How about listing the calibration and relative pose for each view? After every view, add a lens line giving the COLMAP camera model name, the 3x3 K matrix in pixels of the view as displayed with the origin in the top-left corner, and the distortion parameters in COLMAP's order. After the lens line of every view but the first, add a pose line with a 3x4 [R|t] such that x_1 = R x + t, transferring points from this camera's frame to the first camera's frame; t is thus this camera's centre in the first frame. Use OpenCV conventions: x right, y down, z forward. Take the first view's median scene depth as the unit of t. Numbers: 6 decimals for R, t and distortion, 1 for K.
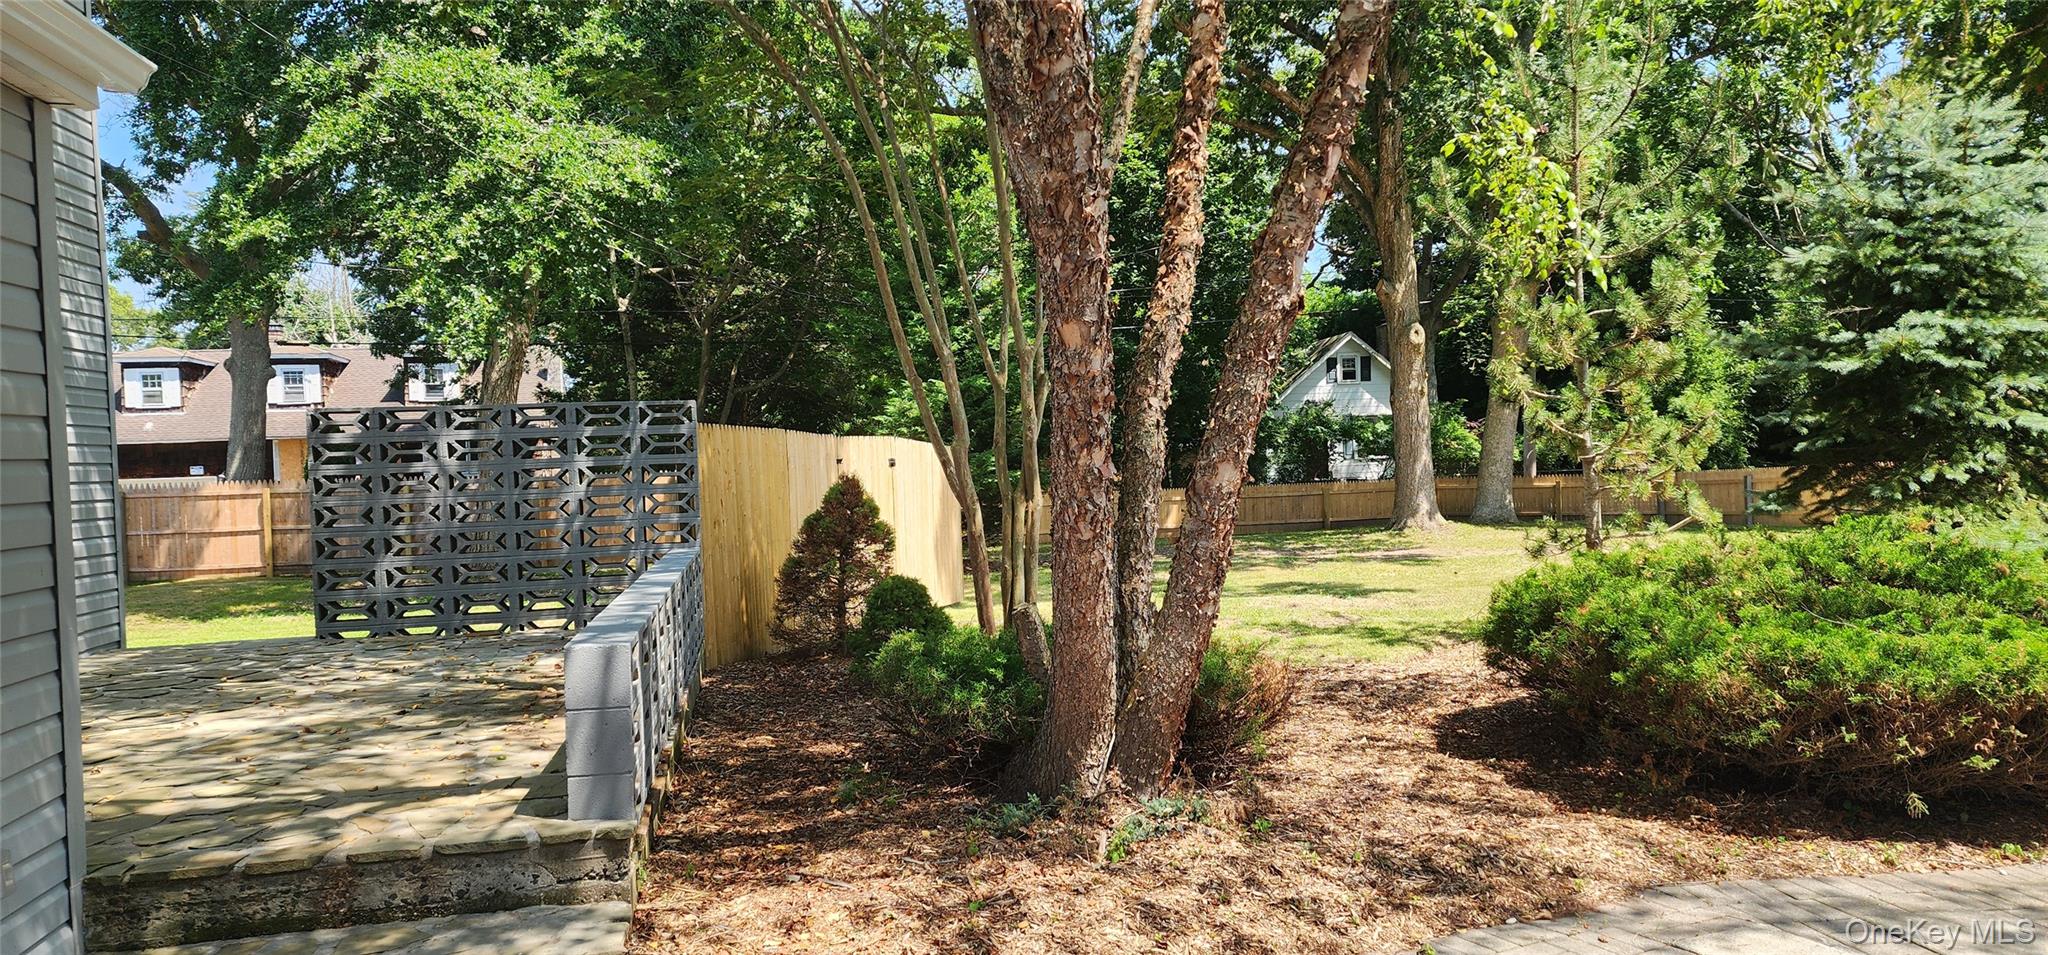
lens RADIAL K [[1338.7, 0, 1032.7], [0, 1338.7, 484.0], [0, 0, 1]] dist [0.004606, -0.005301]
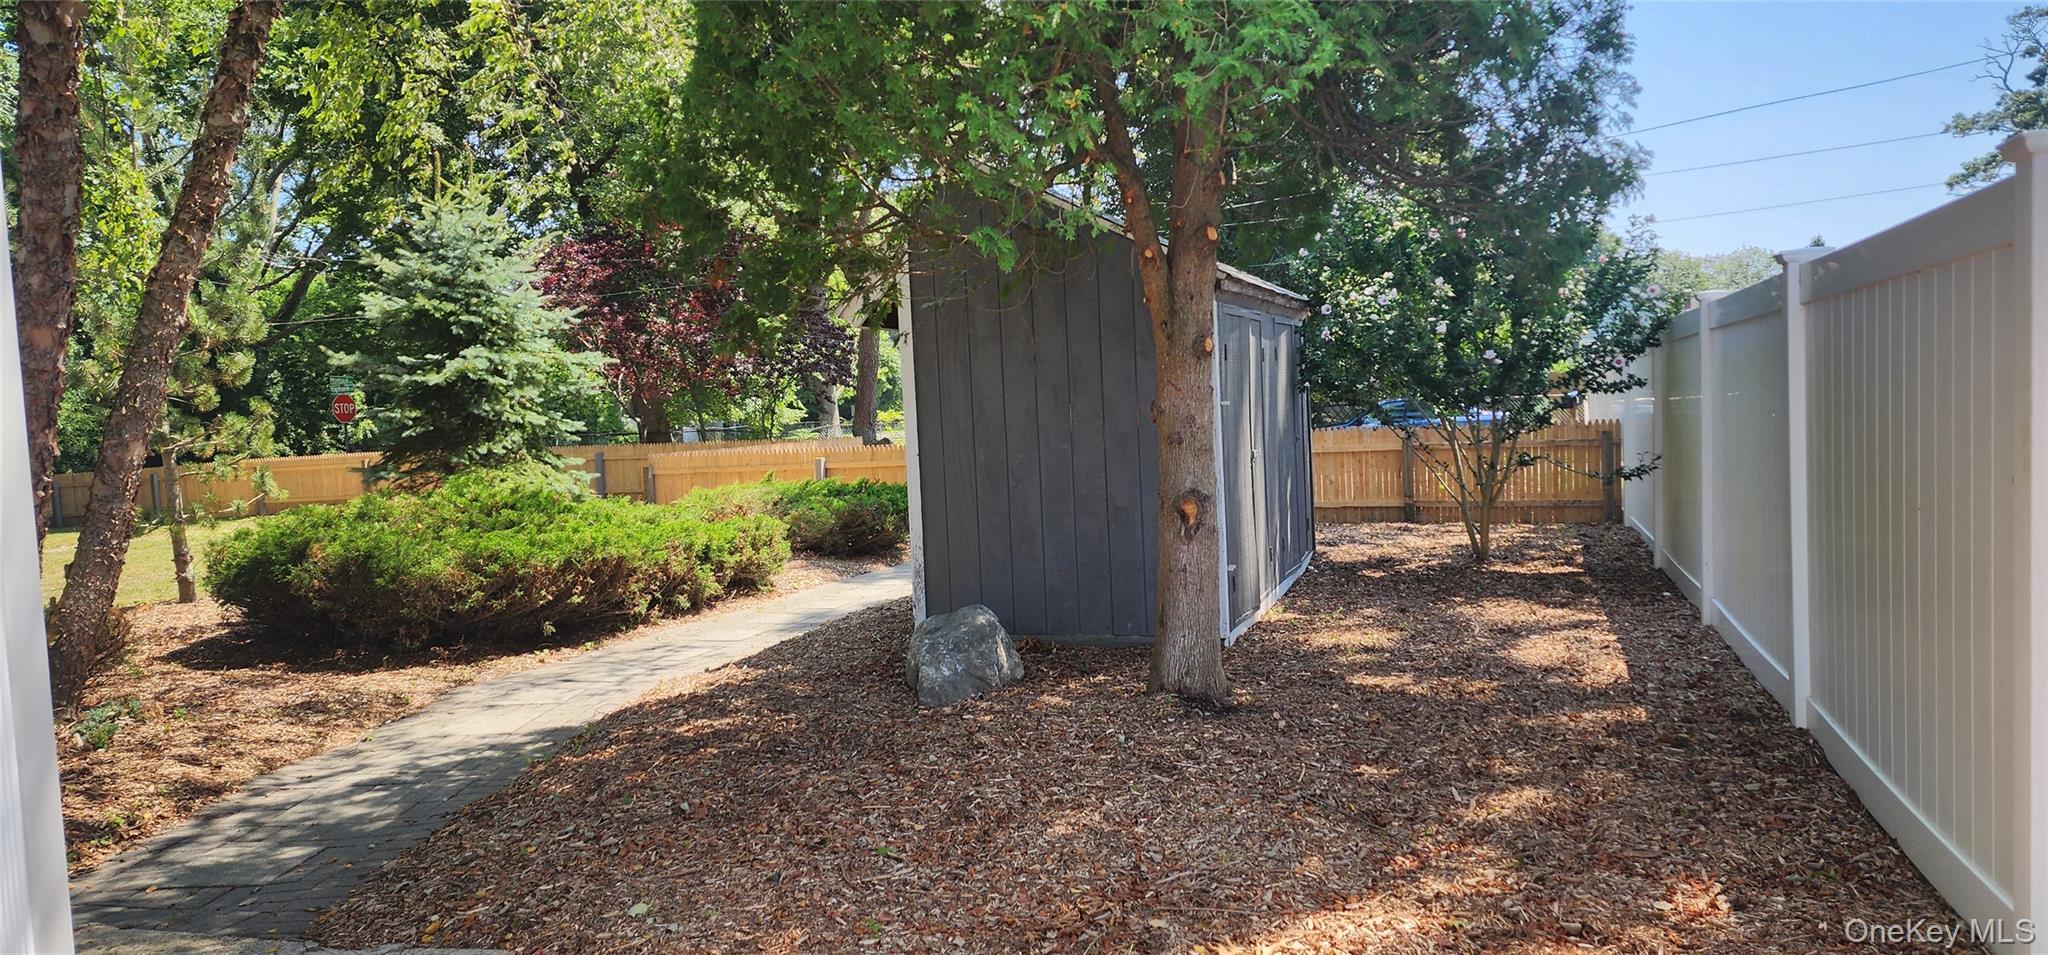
lens RADIAL K [[1338.7, 0, 1024.7], [0, 1338.7, 478.7], [0, 0, 1]] dist [0.004606, -0.005301]
pose [[0.418675, -0.035757, 0.907432, -0.499866], [0.044488, 0.998832, 0.018833, 0.024954], [-0.907046, 0.032485, 0.419777, -0.242081]]
